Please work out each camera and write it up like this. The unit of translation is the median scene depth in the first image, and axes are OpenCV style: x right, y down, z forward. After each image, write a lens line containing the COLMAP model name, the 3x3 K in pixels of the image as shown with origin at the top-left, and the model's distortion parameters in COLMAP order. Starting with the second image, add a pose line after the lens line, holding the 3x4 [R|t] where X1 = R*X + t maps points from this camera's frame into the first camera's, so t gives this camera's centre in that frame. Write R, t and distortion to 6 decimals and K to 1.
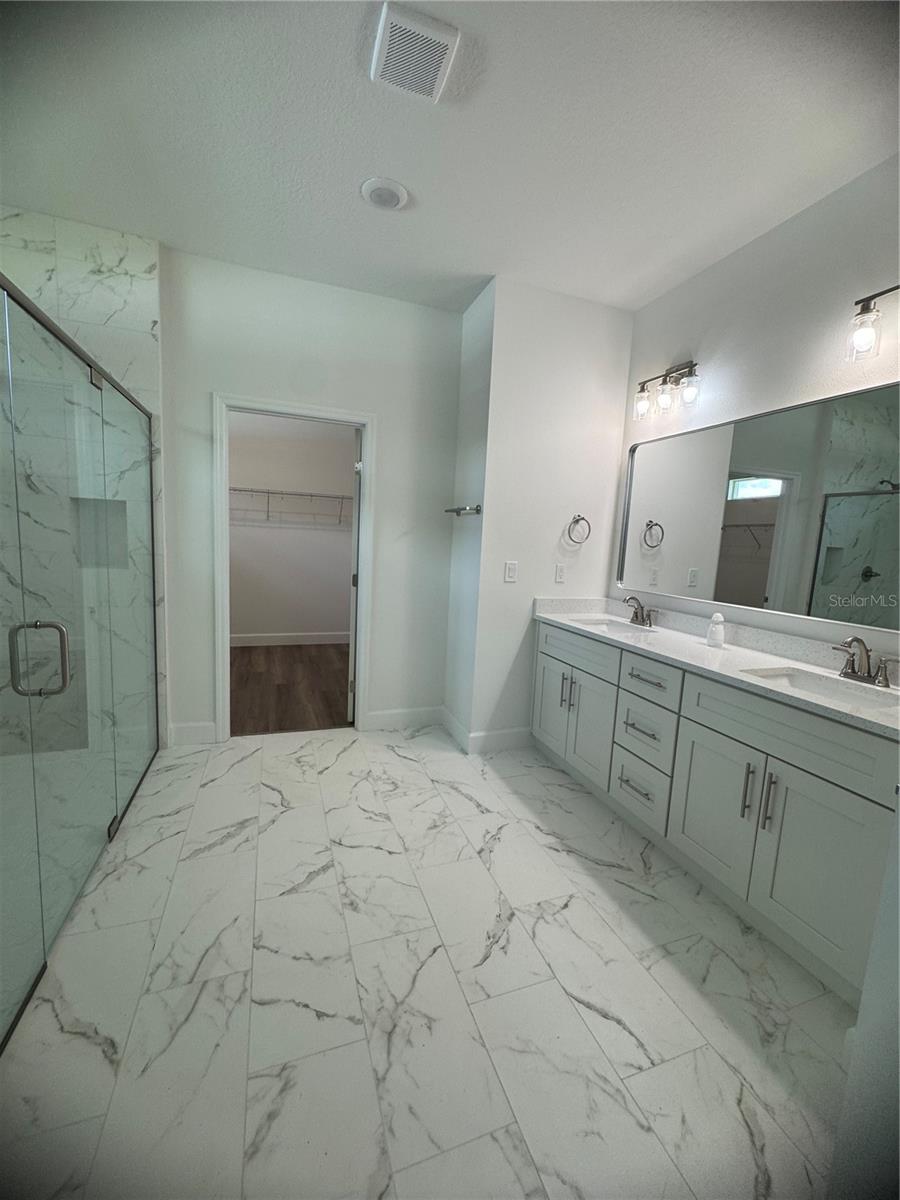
lens RADIAL K [[483.7, 0, 445.1], [0, 483.7, 601.6], [0, 0, 1]] dist [-0.004957, 0.000642]
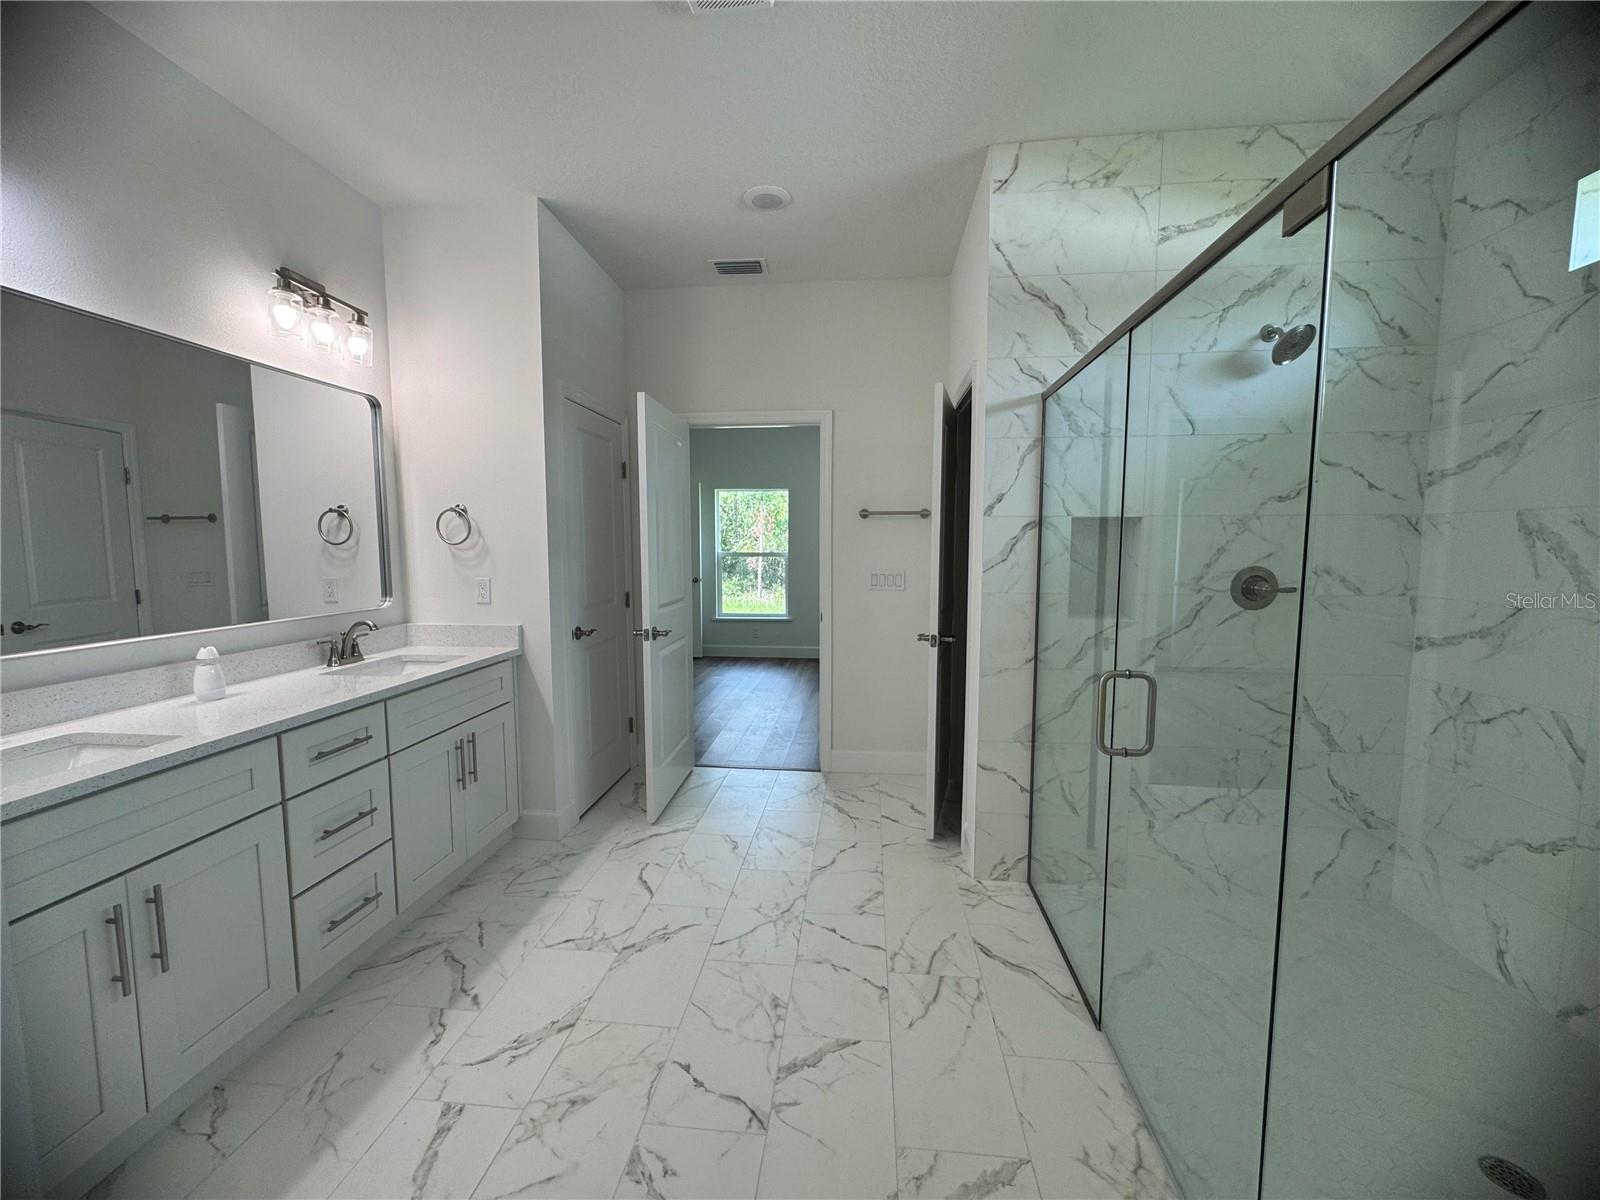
lens RADIAL K [[645.0, 0, 812.0], [0, 645.0, 606.2], [0, 0, 1]] dist [-0.004957, 0.000642]
pose [[-0.910396, -0.089692, 0.403898, -0.488859], [0.007179, 0.972648, 0.232174, -0.217175], [-0.413675, 0.214270, -0.884851, 1.400726]]
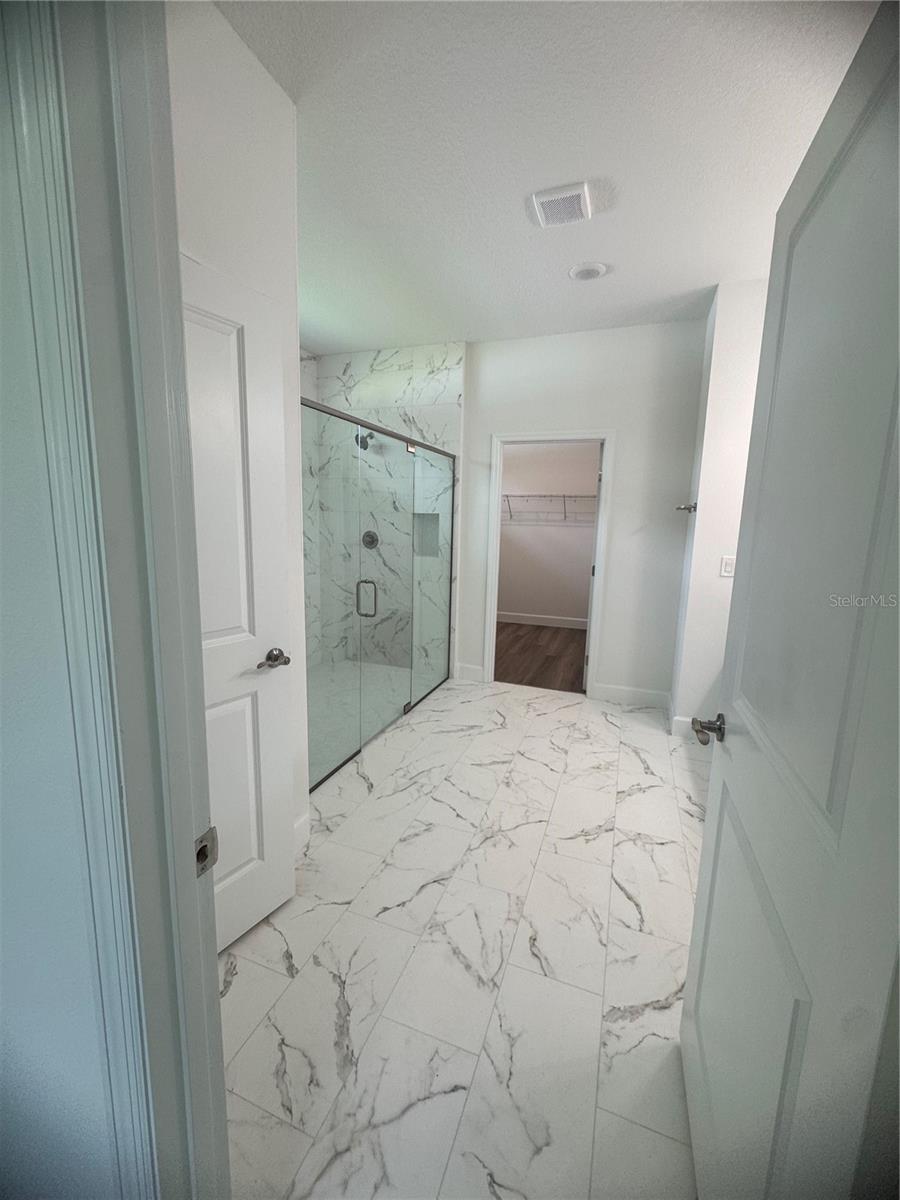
lens RADIAL K [[483.7, 0, 437.7], [0, 483.7, 606.3], [0, 0, 1]] dist [-0.004957, 0.000642]
pose [[0.754020, 0.082208, -0.651687, 0.447799], [-0.070719, 0.996530, 0.043885, 0.025150], [0.653034, 0.012996, 0.757217, -0.218045]]
